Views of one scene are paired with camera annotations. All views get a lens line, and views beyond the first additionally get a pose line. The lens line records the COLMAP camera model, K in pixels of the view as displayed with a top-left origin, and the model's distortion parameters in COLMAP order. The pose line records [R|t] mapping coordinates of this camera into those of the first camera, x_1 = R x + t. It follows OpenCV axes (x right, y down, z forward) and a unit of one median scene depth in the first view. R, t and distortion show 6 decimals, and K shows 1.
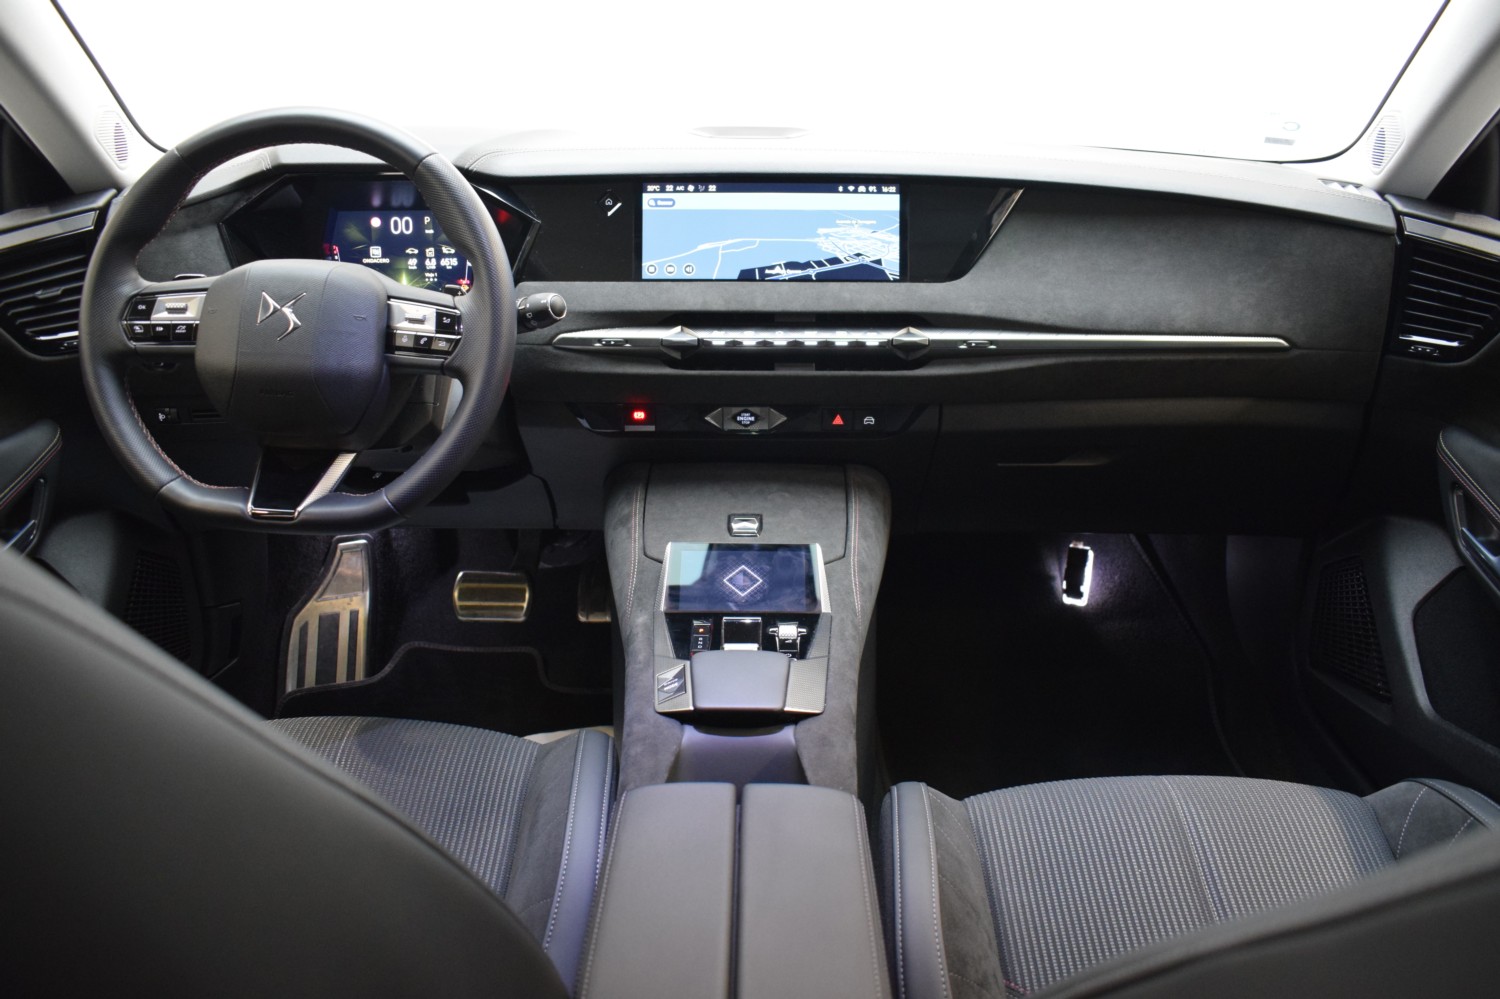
lens RADIAL K [[1221.5, 0, 750.0], [0, 1221.5, 499.5], [0, 0, 1]] dist [-0.085080, -0.001516]
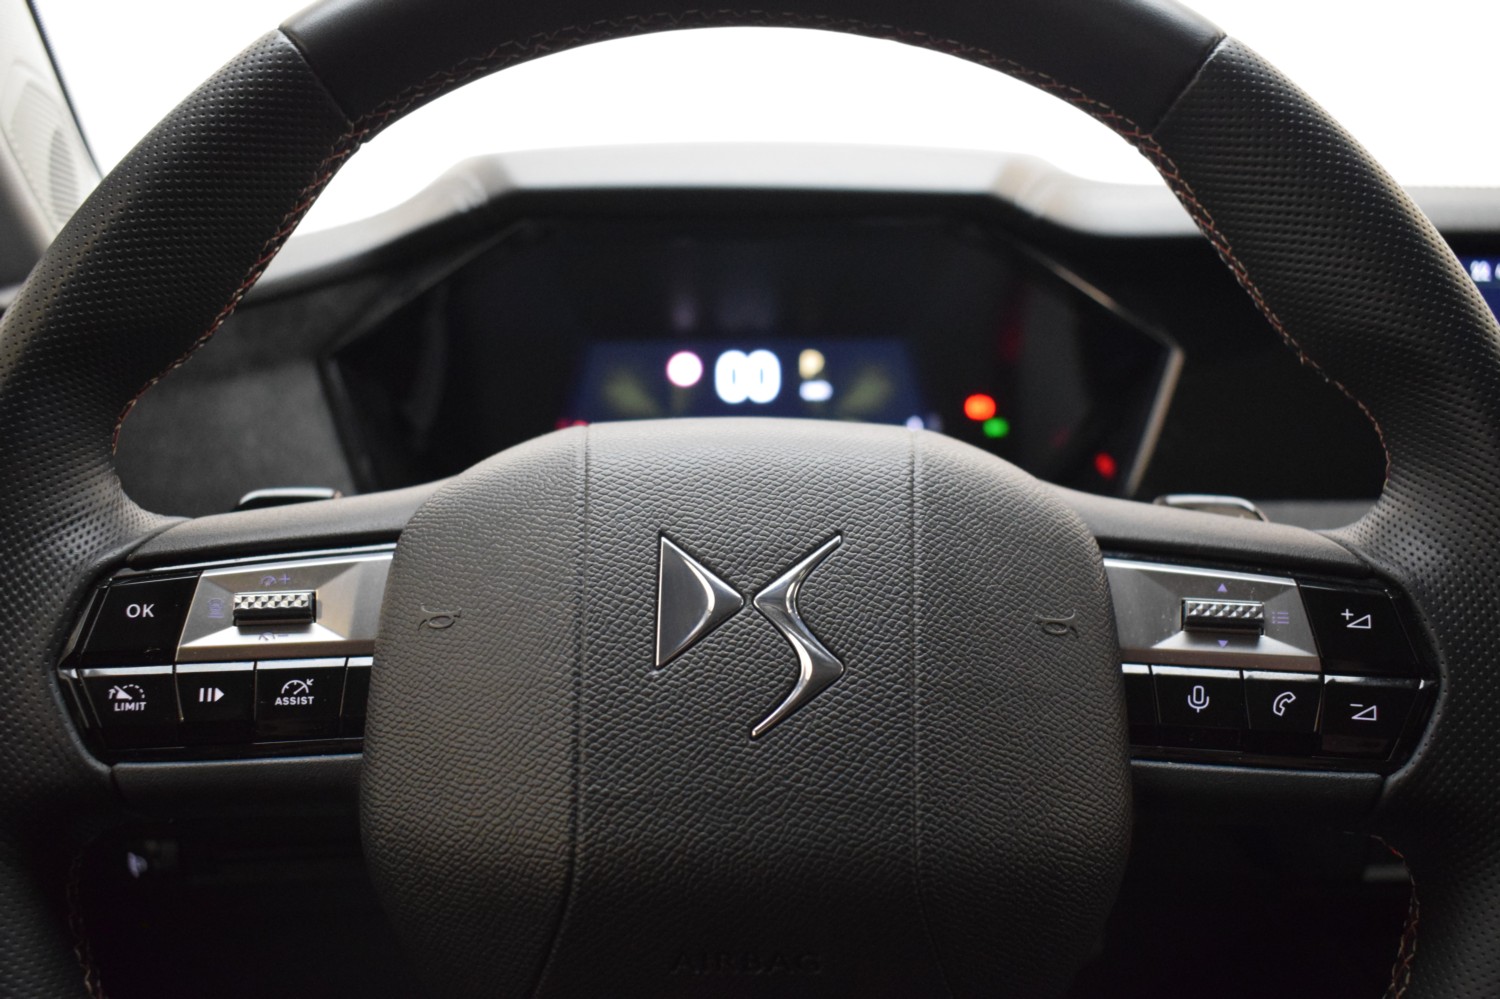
lens RADIAL K [[1408.7, 0, 750.0], [0, 1408.7, 499.5], [0, 0, 1]] dist [-0.011144, -0.007059]
pose [[0.998905, -0.043208, 0.017930, -0.380577], [0.045850, 0.980338, -0.191926, -0.119994], [-0.009284, 0.192538, 0.981246, 0.691816]]
